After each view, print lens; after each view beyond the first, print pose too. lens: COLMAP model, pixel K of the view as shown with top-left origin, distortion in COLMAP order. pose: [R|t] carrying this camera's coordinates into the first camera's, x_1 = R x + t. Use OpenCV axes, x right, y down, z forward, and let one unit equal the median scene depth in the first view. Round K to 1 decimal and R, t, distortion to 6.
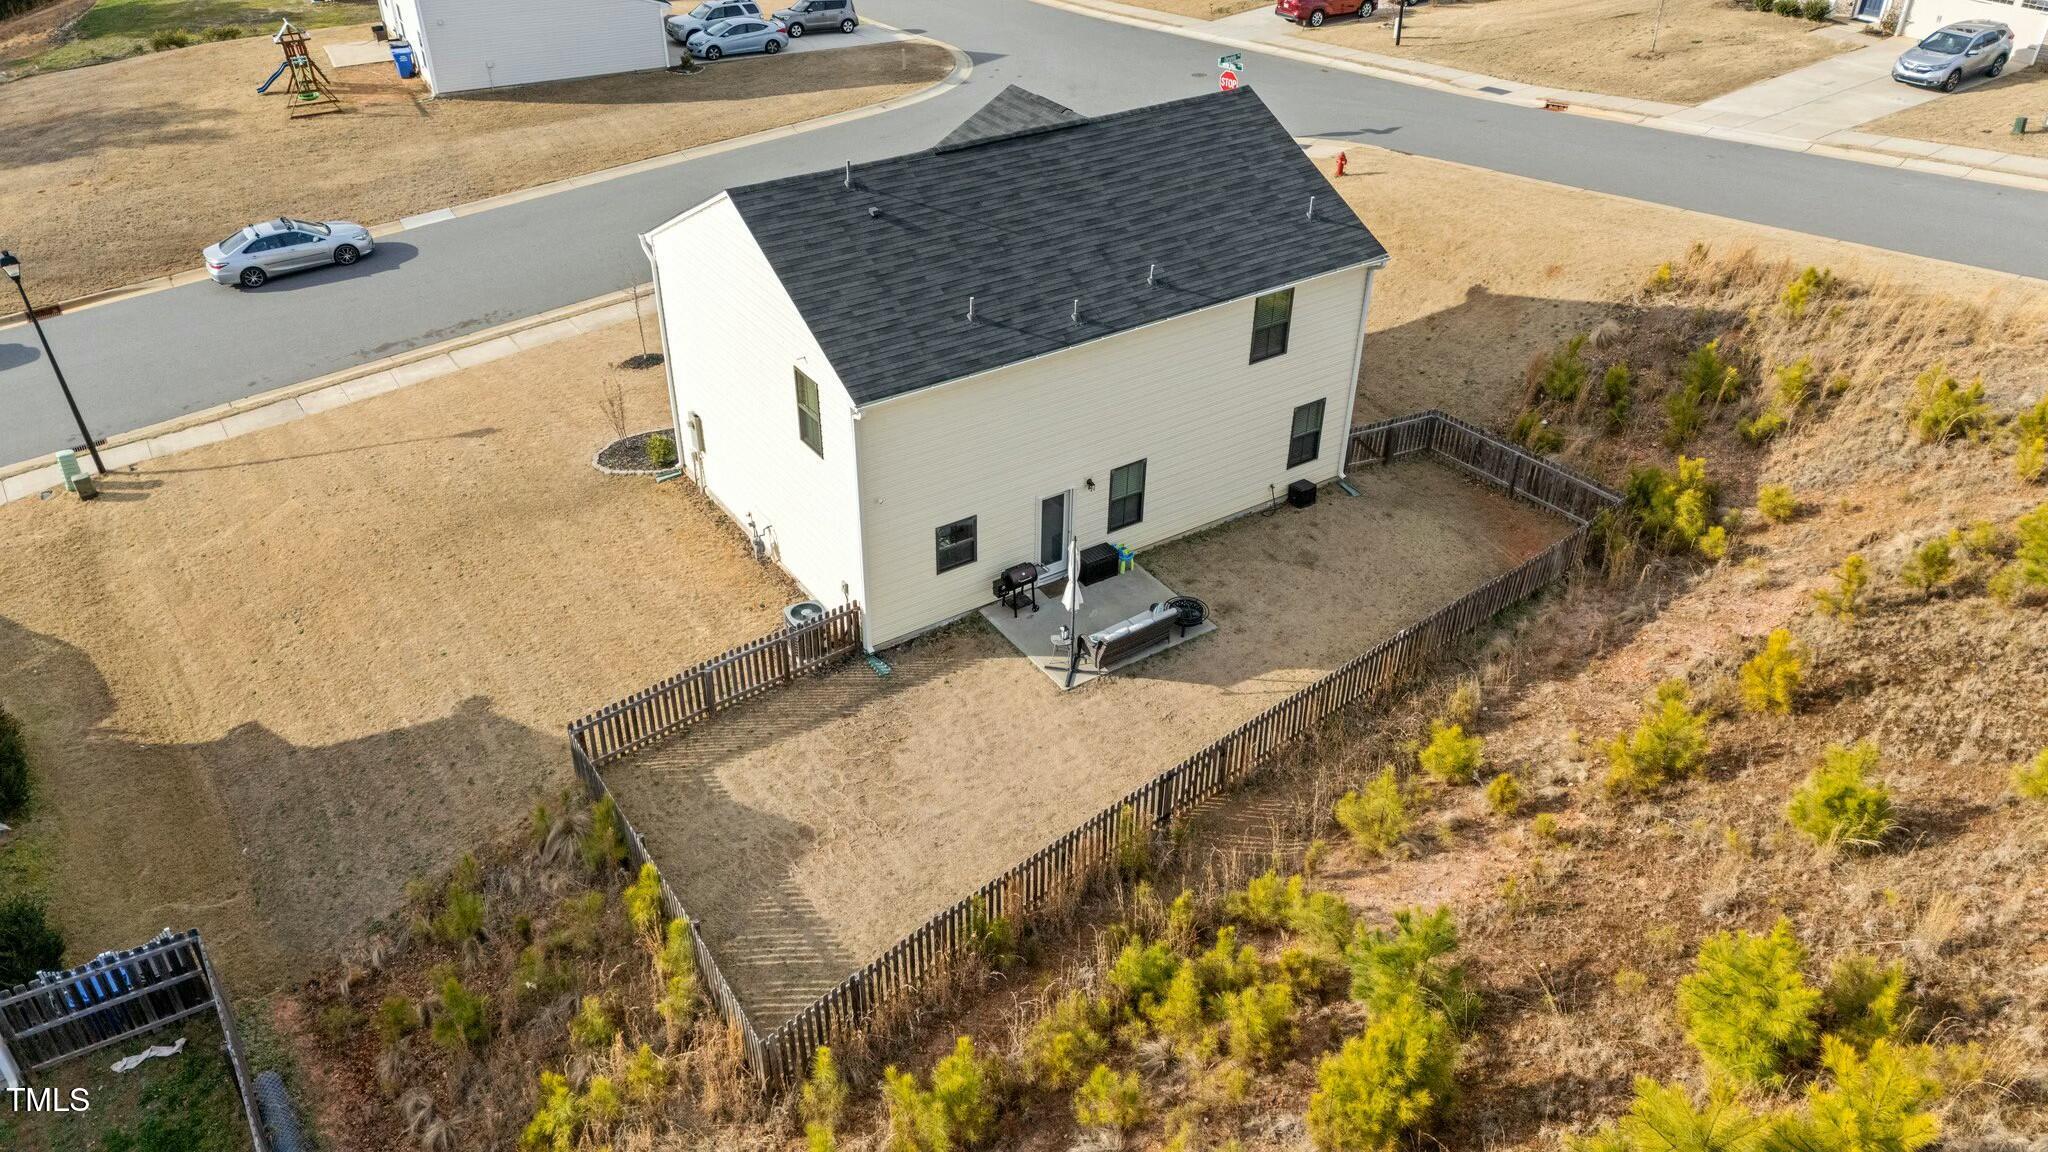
lens RADIAL K [[1498.4, 0, 1011.7], [0, 1498.4, 581.3], [0, 0, 1]] dist [0.053159, -0.041416]
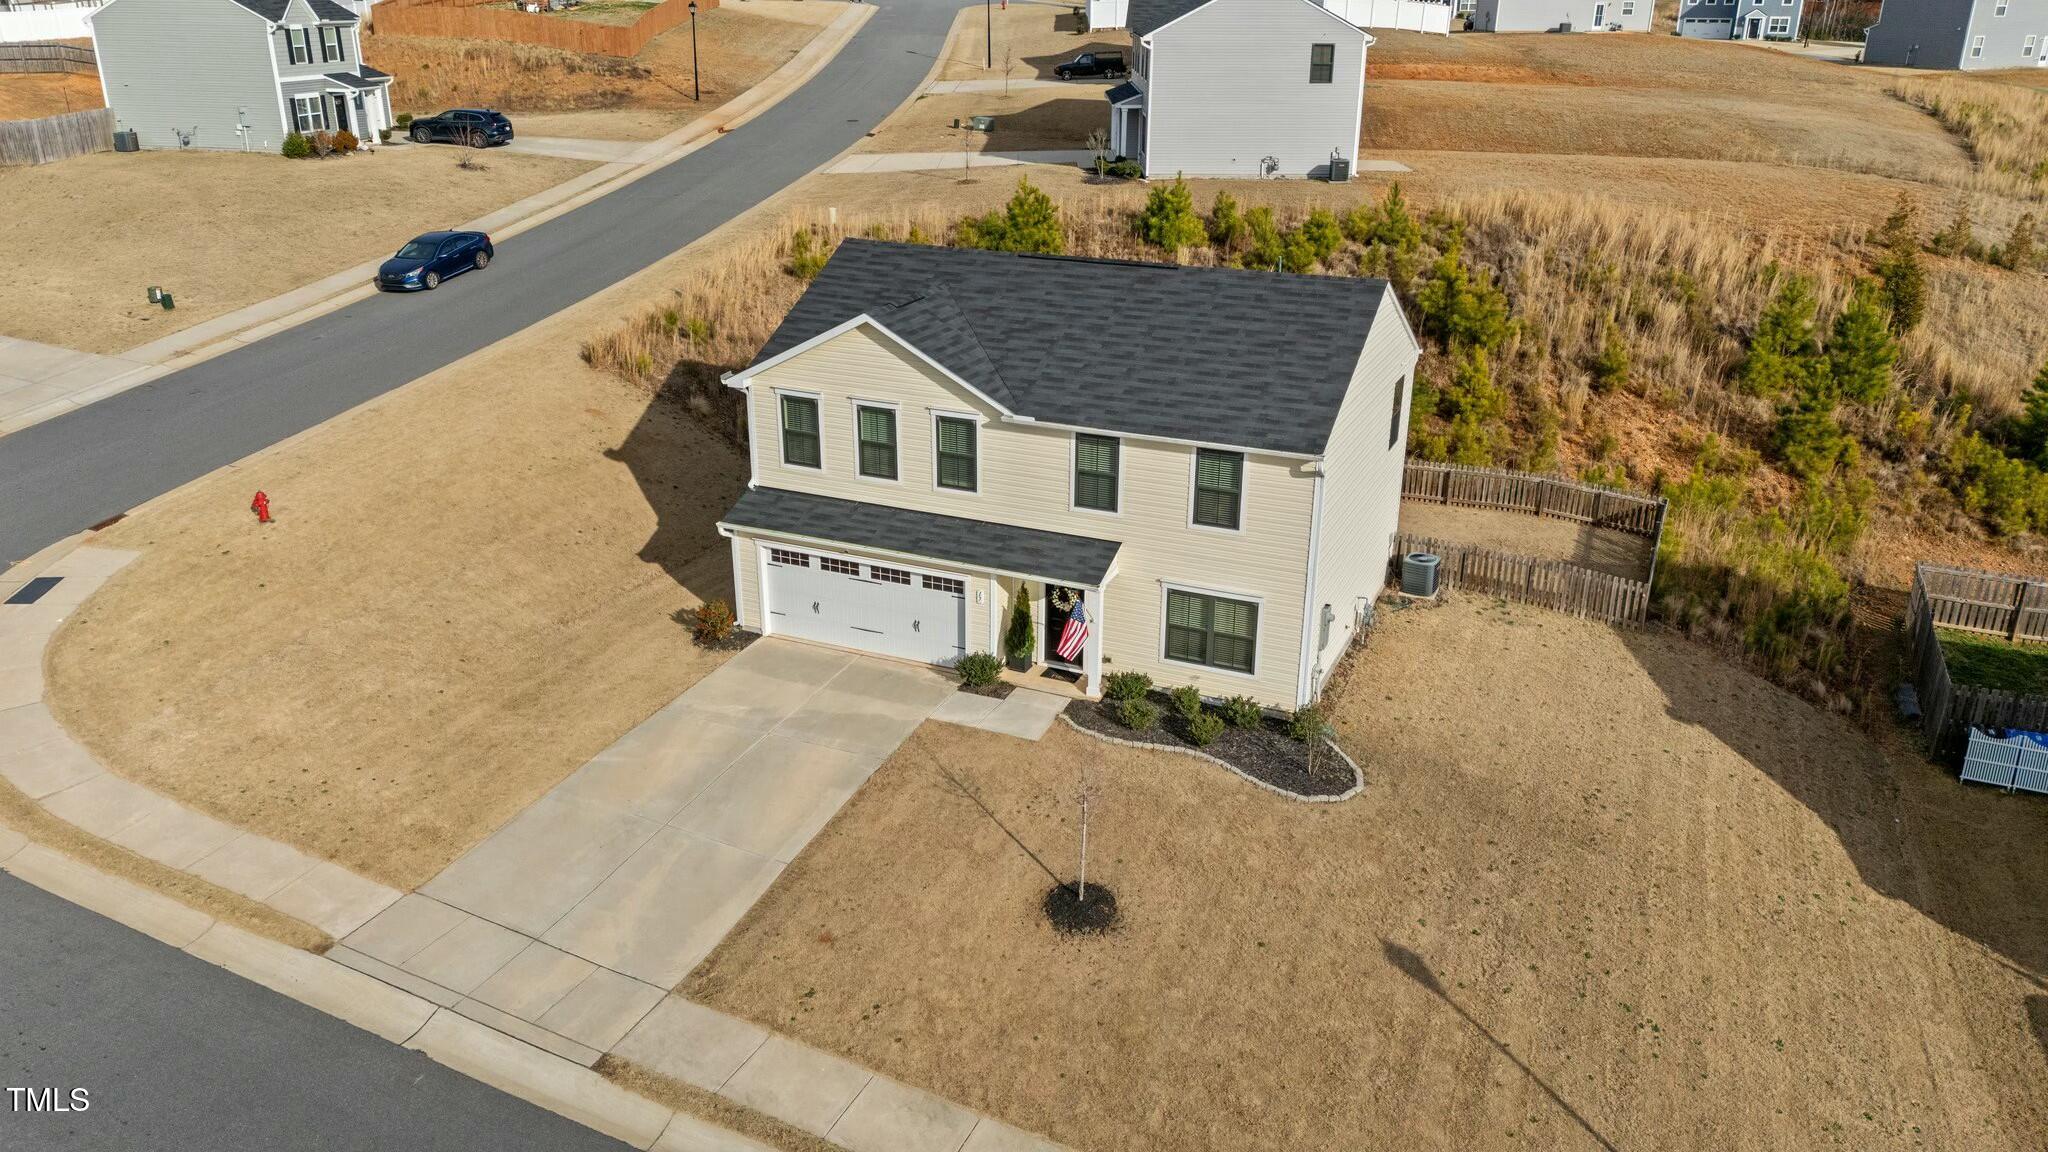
lens RADIAL K [[1498.3, 0, 1027.1], [0, 1498.3, 564.9], [0, 0, 1]] dist [0.082641, -0.096028]
pose [[-0.537651, -0.310081, 0.784080, -0.880053], [0.462982, 0.668619, 0.581890, -0.797108], [-0.704684, 0.675868, -0.215922, 1.404644]]
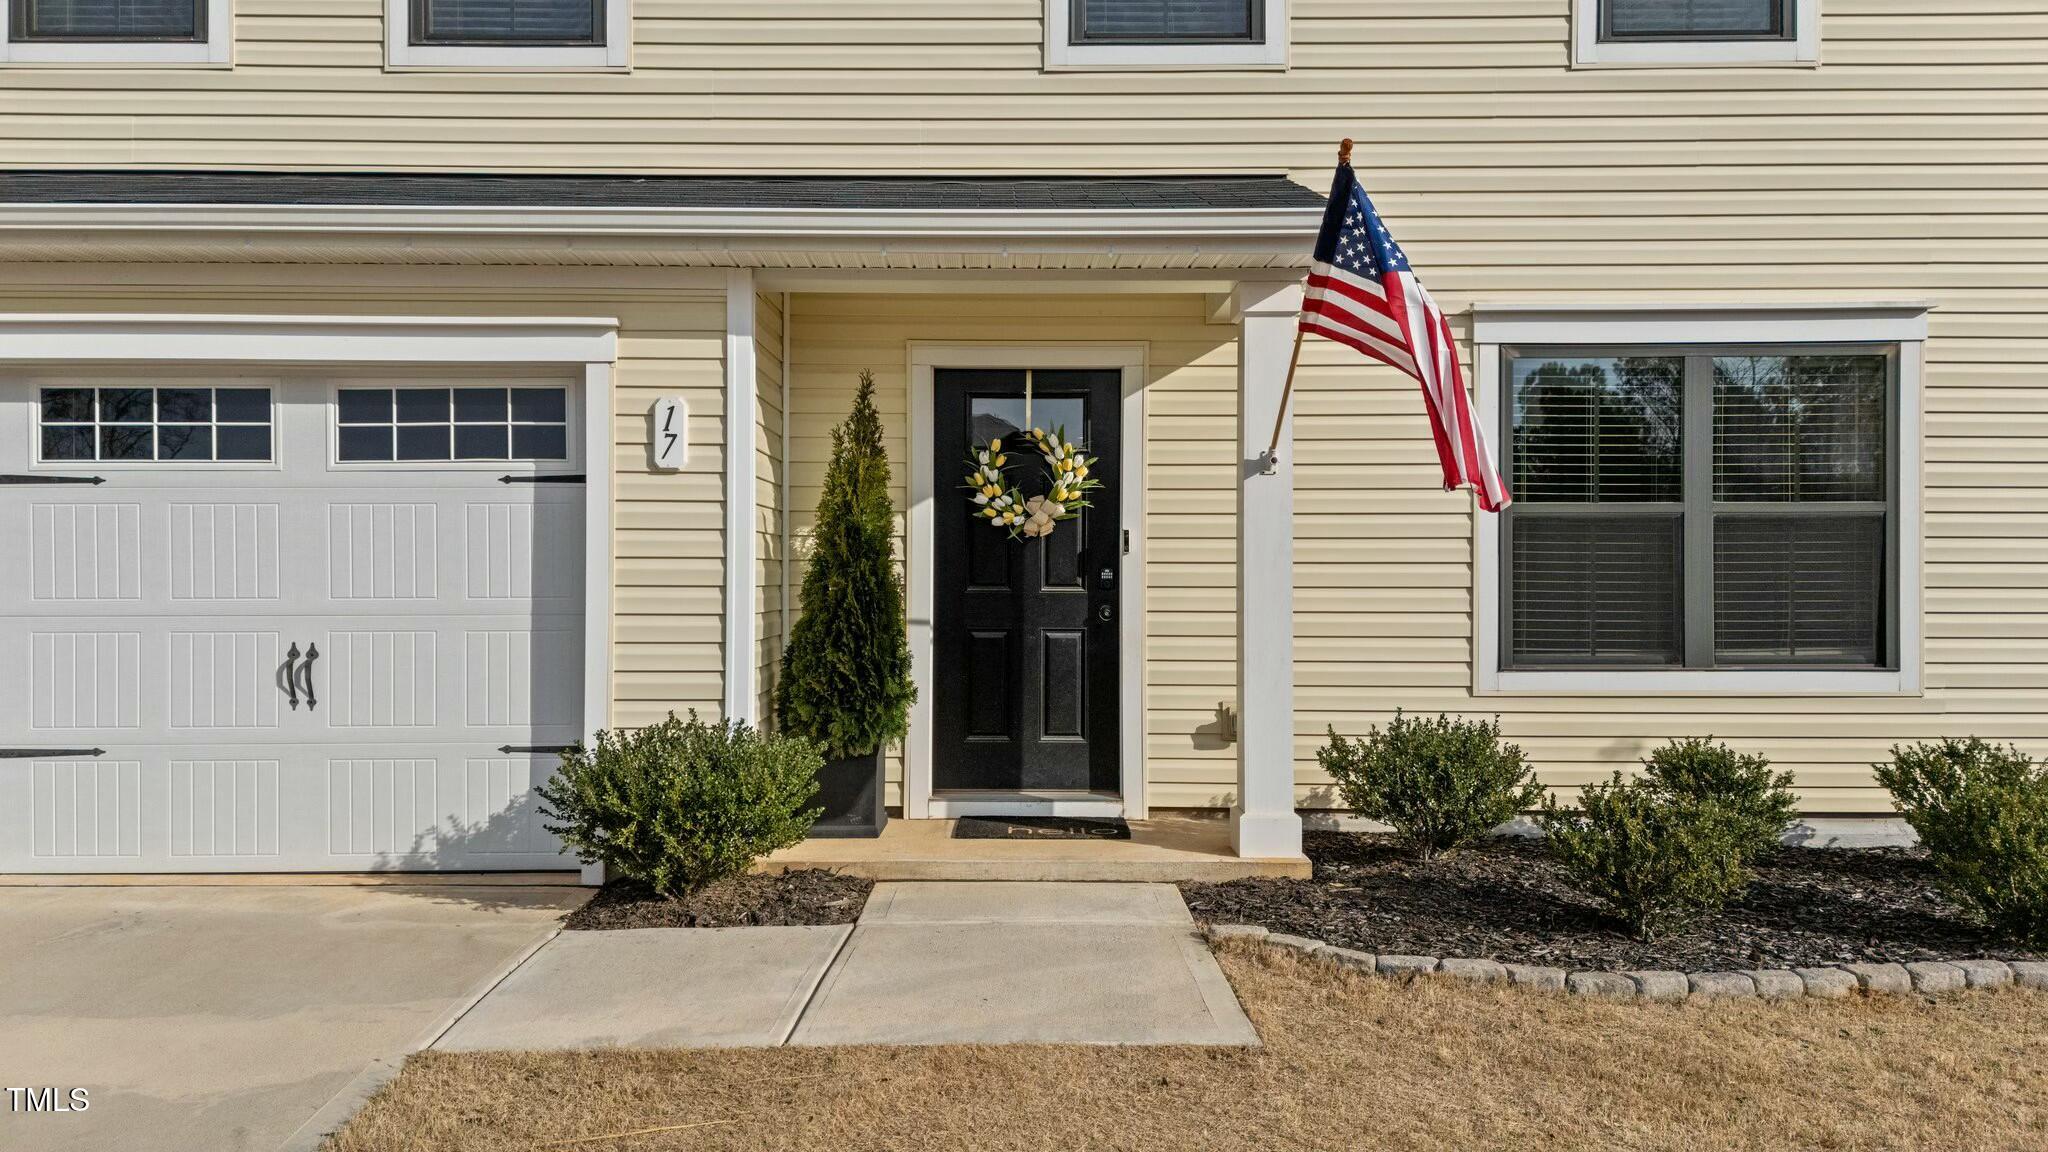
lens RADIAL K [[1498.3, 0, 1010.2], [0, 1498.3, 580.6], [0, 0, 1]] dist [0.082641, -0.096028]
pose [[-0.837289, -0.006035, 0.546727, -0.237663], [0.300196, 0.830668, 0.468907, -0.282298], [-0.456978, 0.556736, -0.693697, 1.356701]]
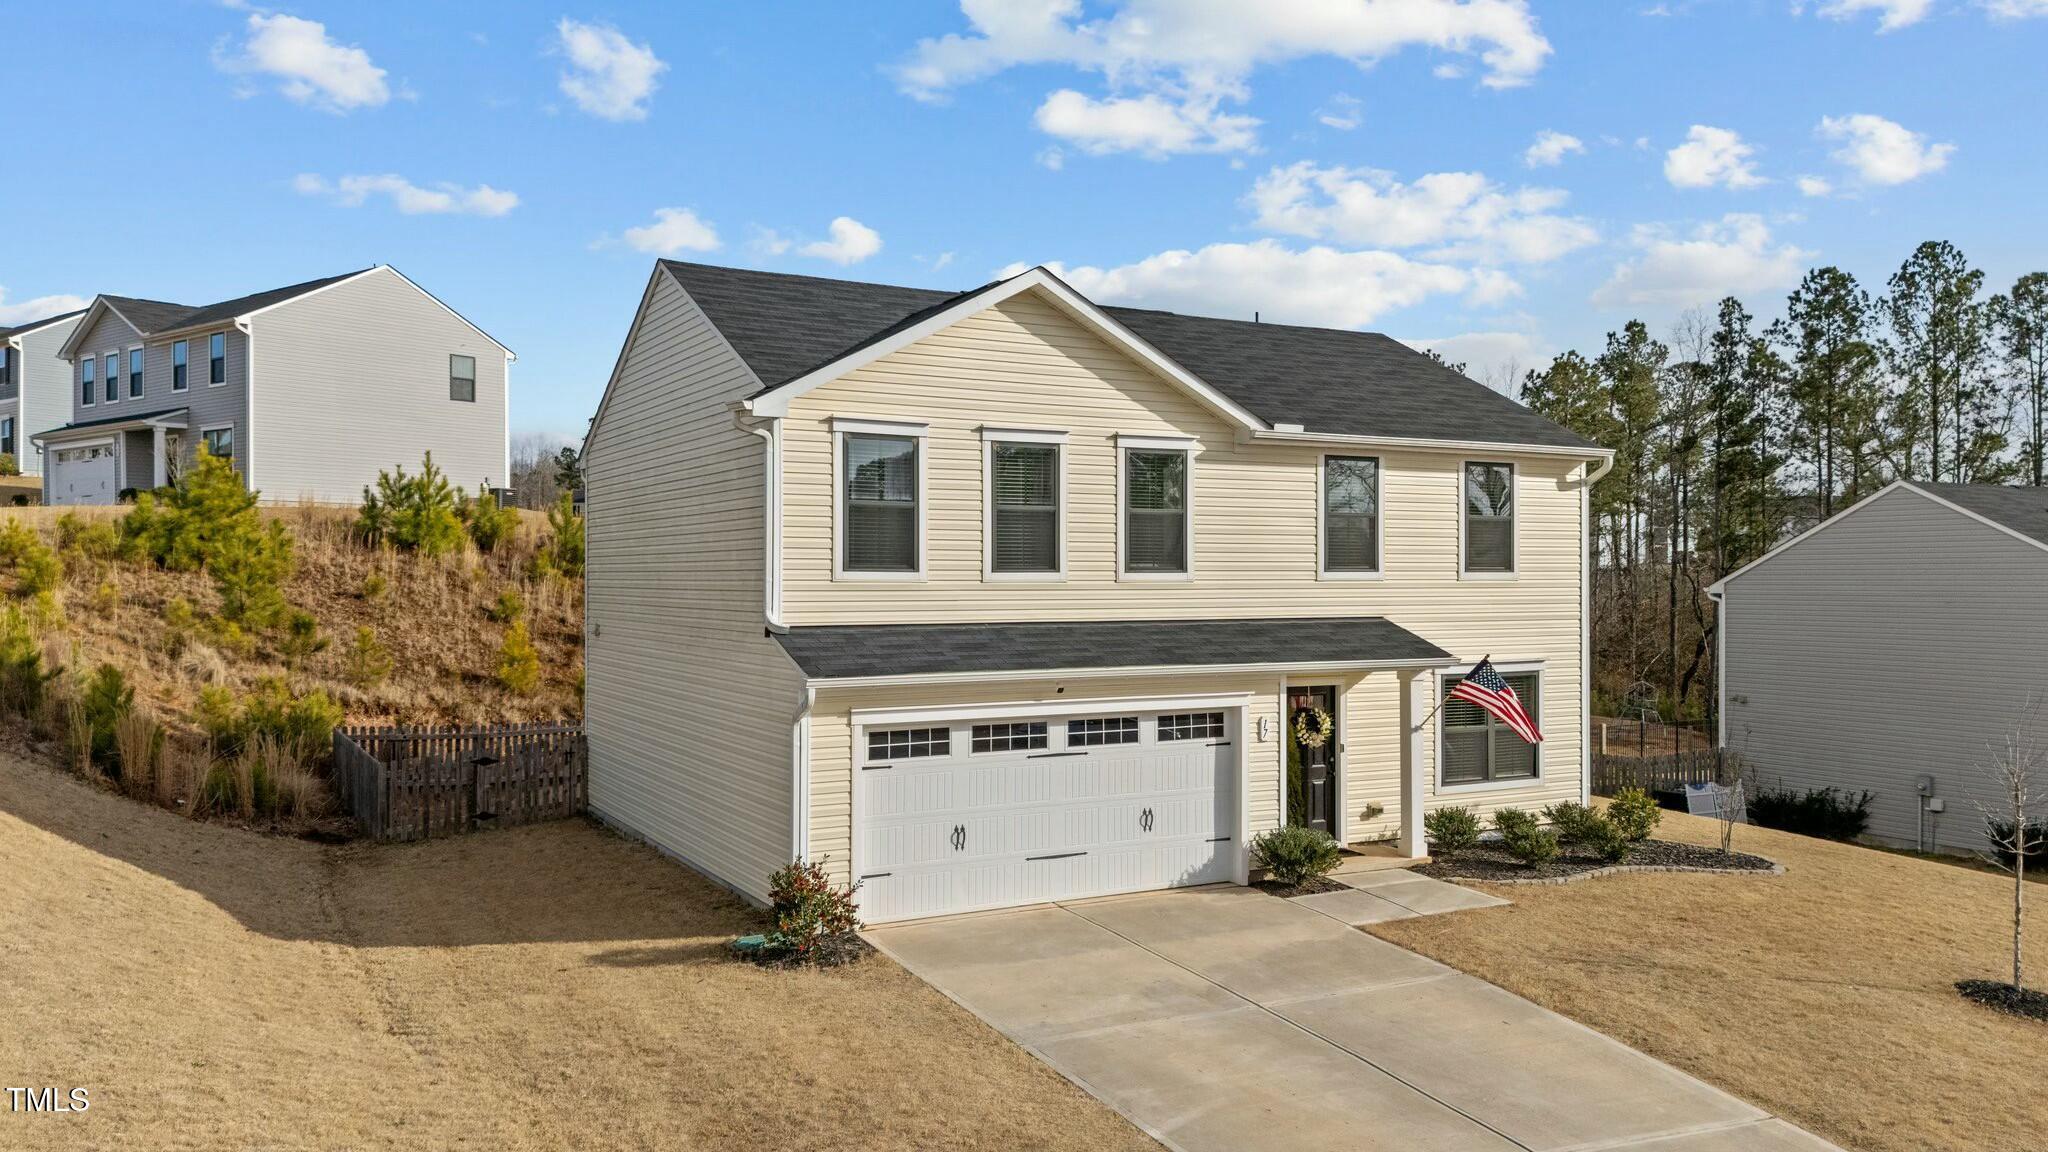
lens RADIAL K [[1498.3, 0, 1010.9], [0, 1498.3, 565.1], [0, 0, 1]] dist [0.082641, -0.096028]
pose [[-0.996073, -0.002673, 0.088498, -0.040433], [0.046239, 0.836698, 0.545710, -0.600958], [-0.075505, 0.547659, -0.833288, 1.693896]]
